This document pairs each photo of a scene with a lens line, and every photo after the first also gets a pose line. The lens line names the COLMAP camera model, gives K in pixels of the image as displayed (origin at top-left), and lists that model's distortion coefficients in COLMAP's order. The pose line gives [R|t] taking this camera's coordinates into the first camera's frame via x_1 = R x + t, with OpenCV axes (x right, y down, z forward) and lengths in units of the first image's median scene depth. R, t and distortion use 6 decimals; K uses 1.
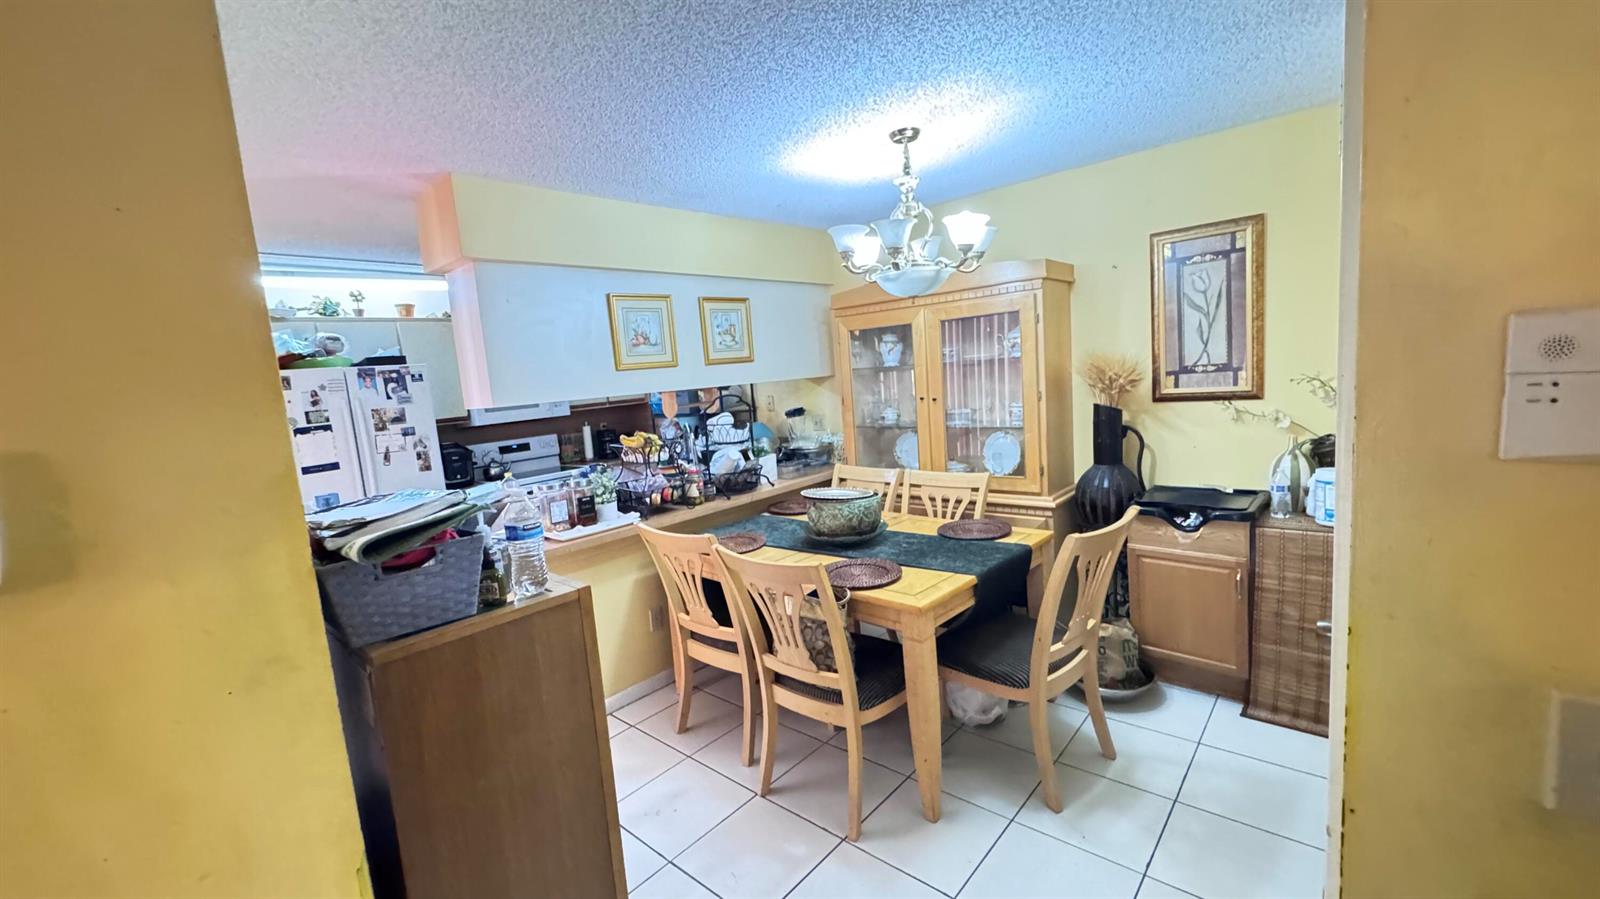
lens RADIAL K [[639.9, 0, 800.0], [0, 639.9, 449.5], [0, 0, 1]] dist [-0.005988, 0.000833]
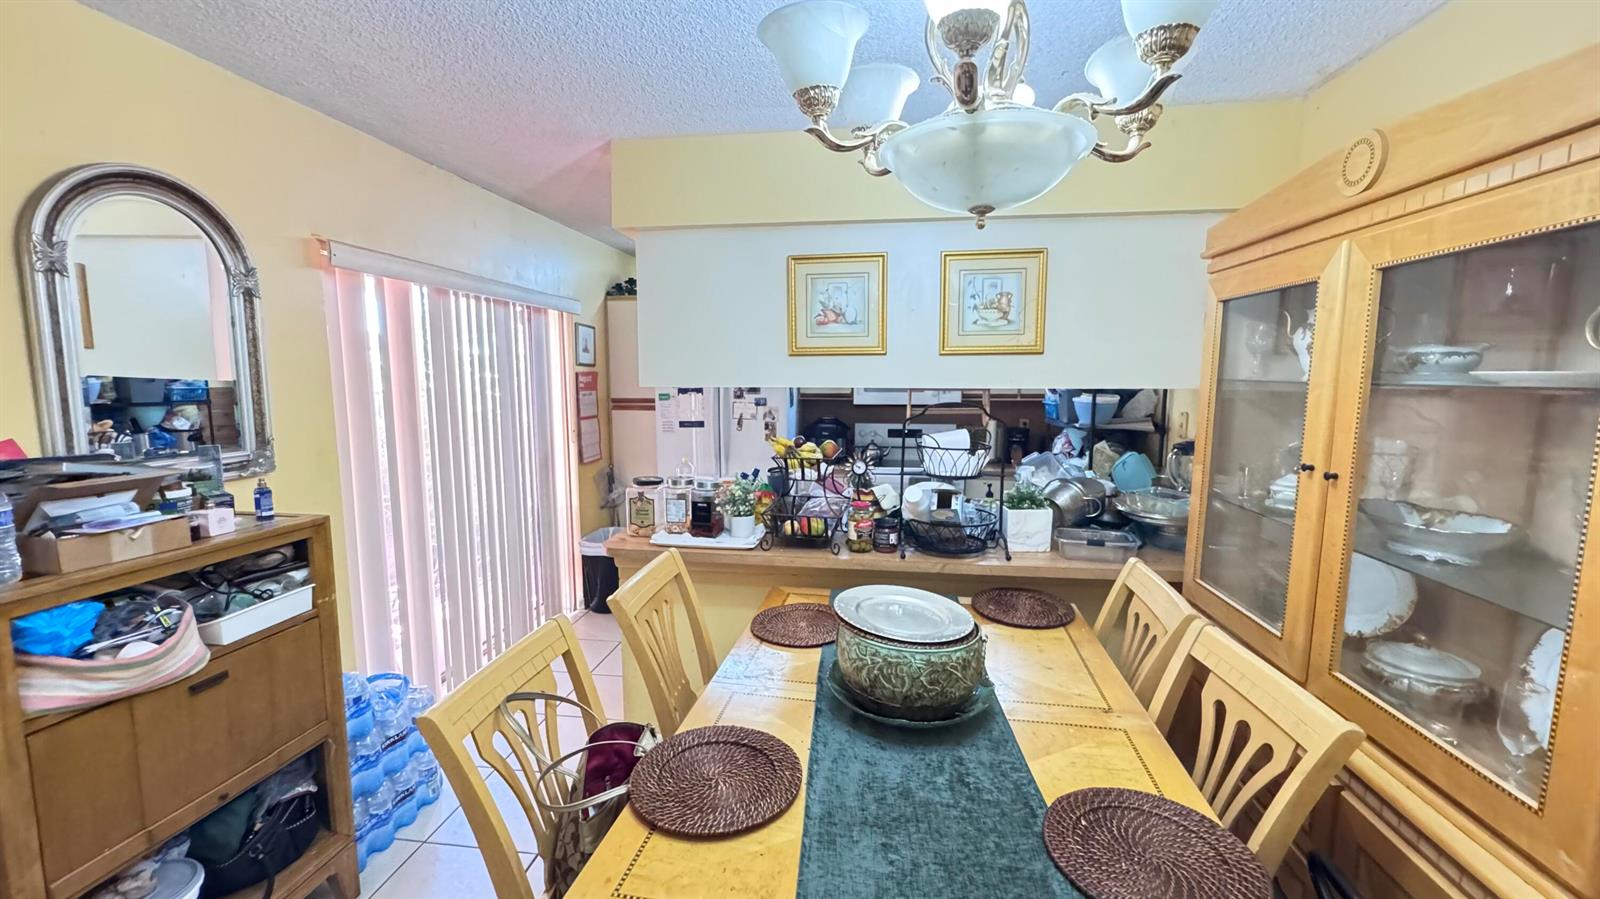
lens RADIAL K [[639.9, 0, 800.0], [0, 639.9, 449.5], [0, 0, 1]] dist [-0.005988, 0.000833]
pose [[0.549657, 0.176024, -0.816635, 0.369690], [-0.146862, 0.982685, 0.112967, -0.097051], [0.822380, 0.057840, 0.565991, 0.553190]]
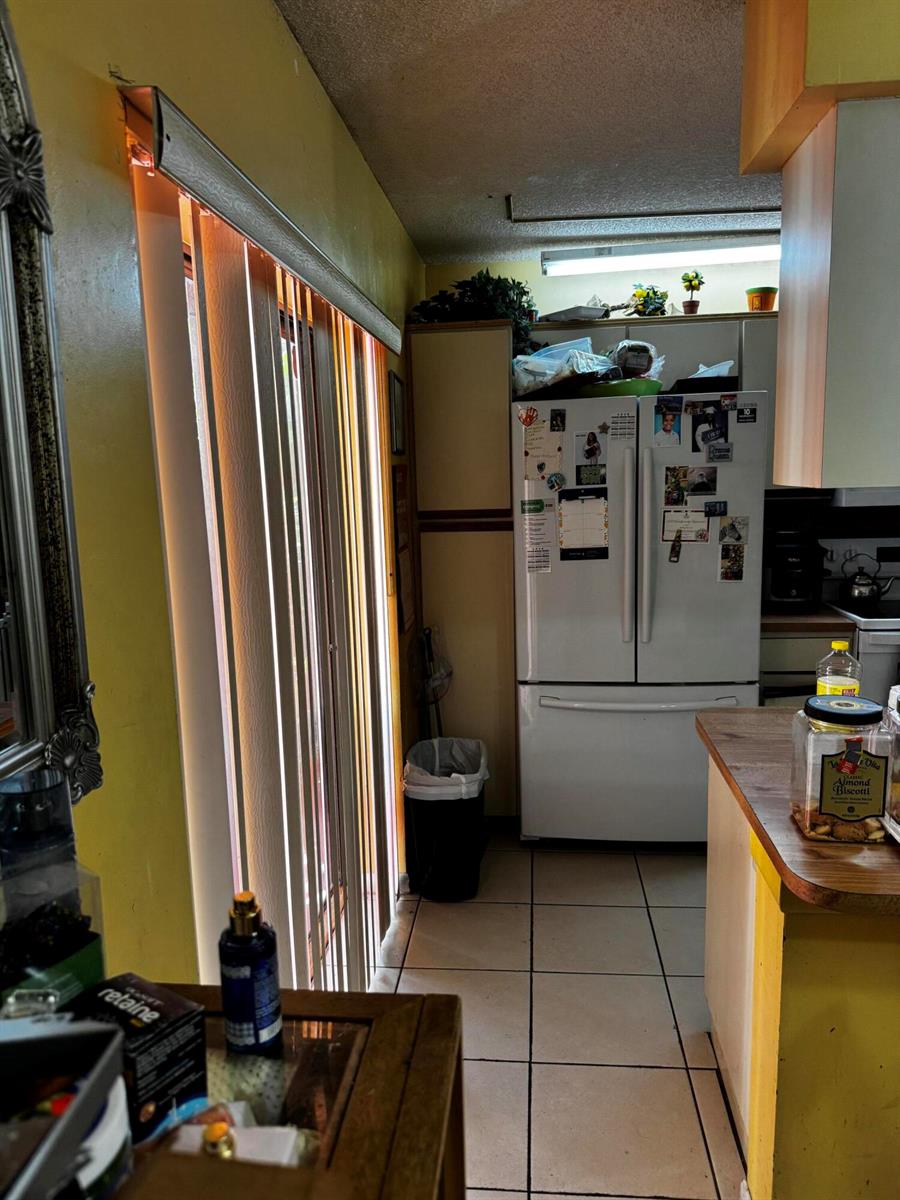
lens RADIAL K [[838.6, 0, 456.0], [0, 838.6, 601.7], [0, 0, 1]] dist [0.177794, -0.365535]
pose [[0.586588, 0.191577, -0.786901, -0.148583], [-0.117190, 0.981472, 0.151589, -0.042376], [0.801362, 0.003296, 0.598171, 0.414471]]
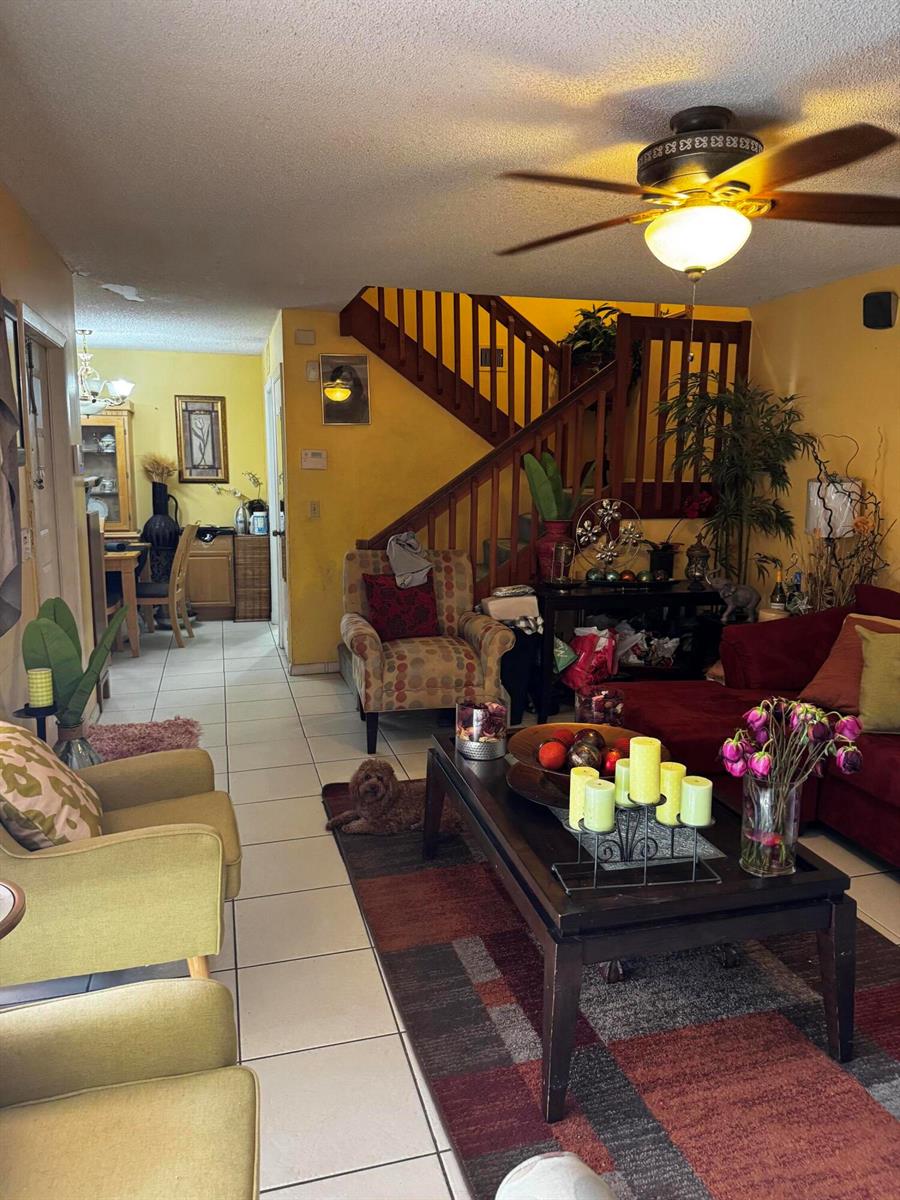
lens RADIAL K [[838.6, 0, 456.0], [0, 838.6, 601.7], [0, 0, 1]] dist [0.177794, -0.365535]
pose [[0.542428, -0.053912, 0.838371, -1.130778], [0.052398, 0.998167, 0.030287, 0.241213], [-0.838467, 0.027501, 0.544258, -1.050017]]
